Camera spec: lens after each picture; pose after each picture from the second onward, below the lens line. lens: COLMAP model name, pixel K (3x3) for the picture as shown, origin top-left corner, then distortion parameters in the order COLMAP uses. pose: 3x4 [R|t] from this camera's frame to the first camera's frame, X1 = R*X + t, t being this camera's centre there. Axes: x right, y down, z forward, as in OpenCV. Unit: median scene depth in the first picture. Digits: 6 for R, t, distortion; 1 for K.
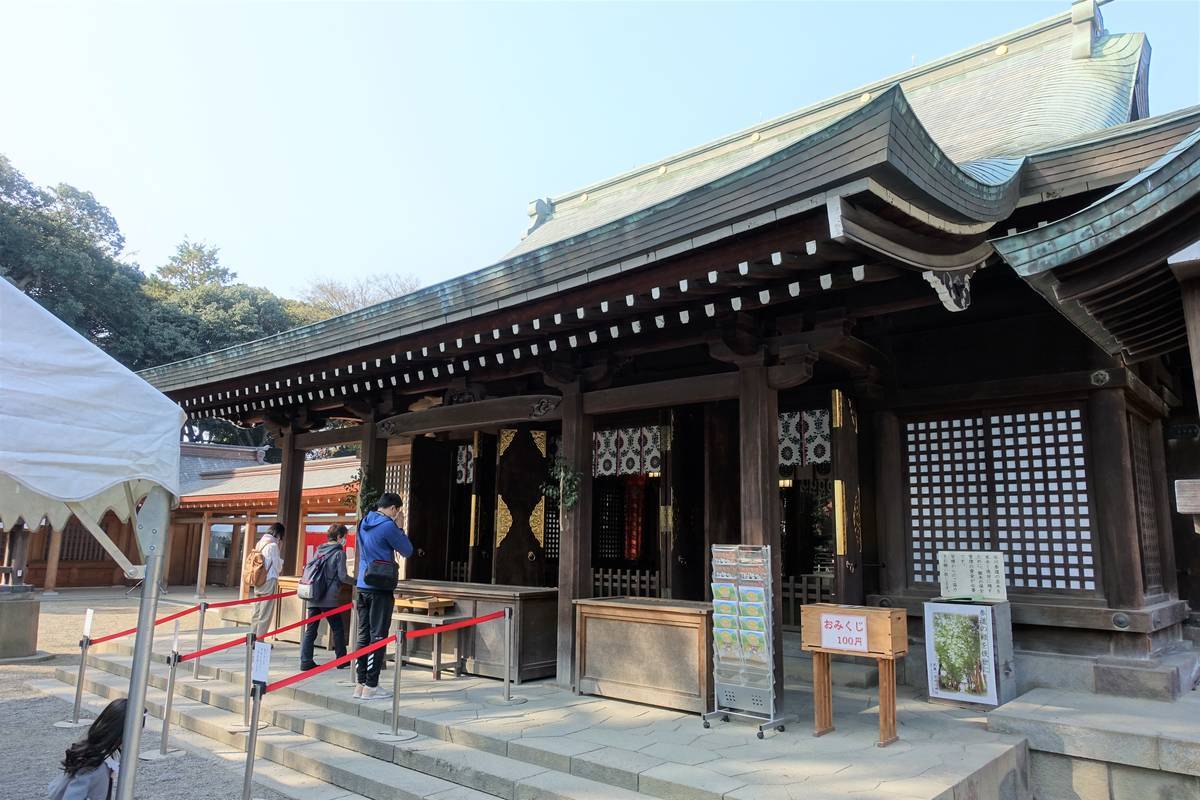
lens RADIAL K [[819.2, 0, 600.0], [0, 819.2, 400.0], [0, 0, 1]] dist [-0.005089, 0.000483]
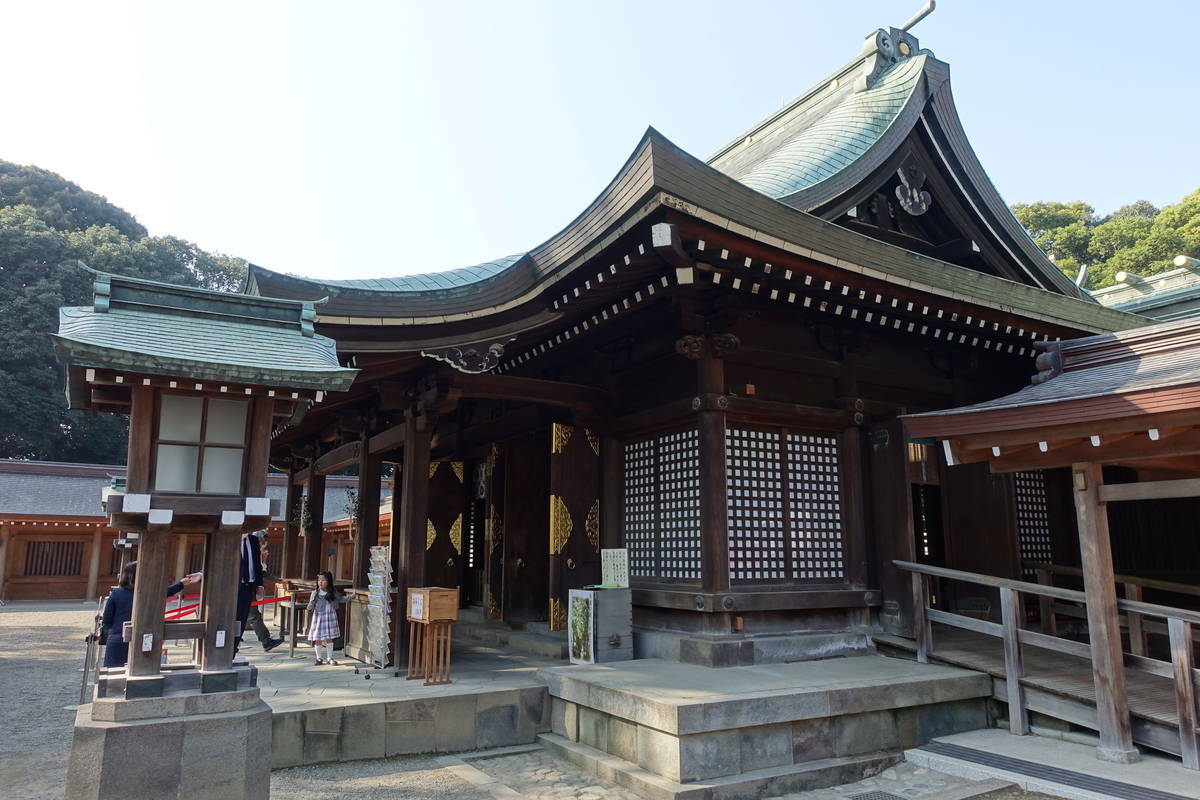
lens RADIAL K [[819.2, 0, 600.0], [0, 819.2, 400.0], [0, 0, 1]] dist [-0.005089, 0.000483]
pose [[0.945169, -0.077741, -0.317194, 0.729685], [0.071843, 0.996957, -0.030269, -0.004879], [0.318582, 0.005821, 0.947877, -0.168670]]
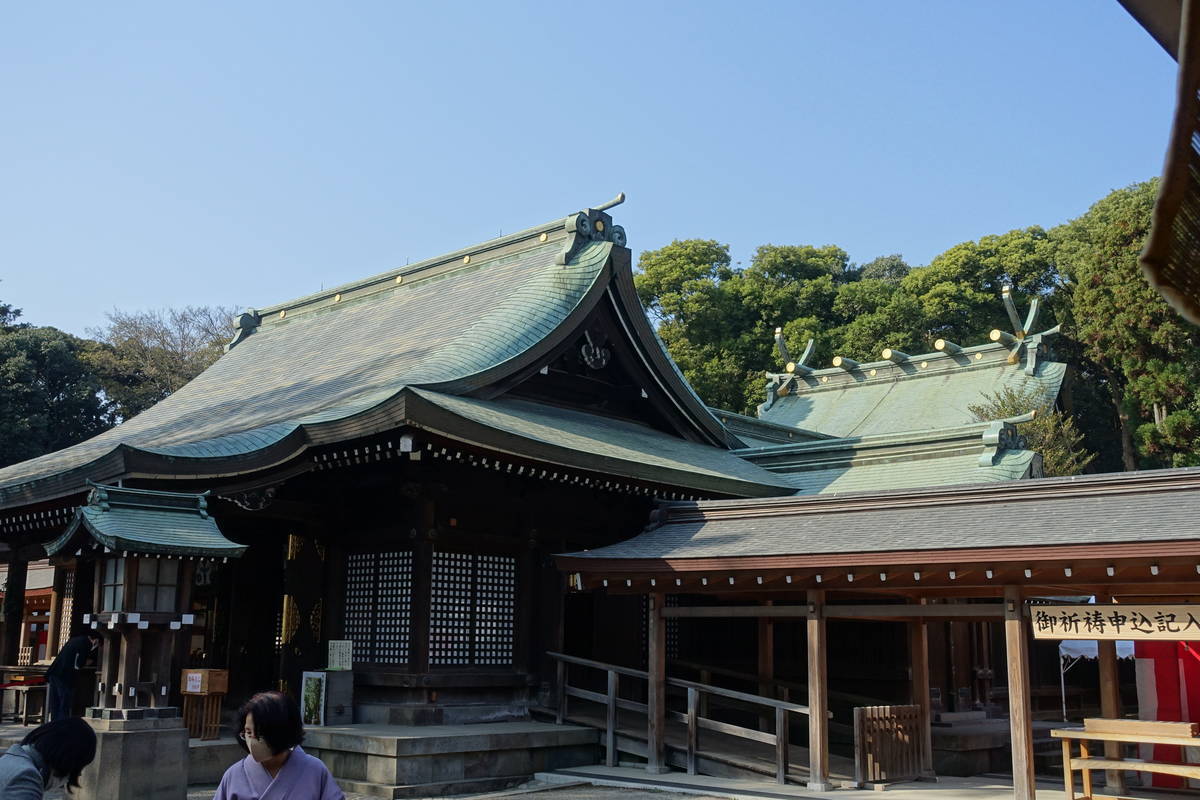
lens RADIAL K [[1250.6, 0, 592.4], [0, 1250.6, 399.7], [0, 0, 1]] dist [0.014224, 0.007671]
pose [[0.999607, -0.008545, -0.026708, 0.879020], [0.007984, 0.999747, -0.021035, -0.202509], [0.026881, 0.020813, 0.999422, -1.268425]]
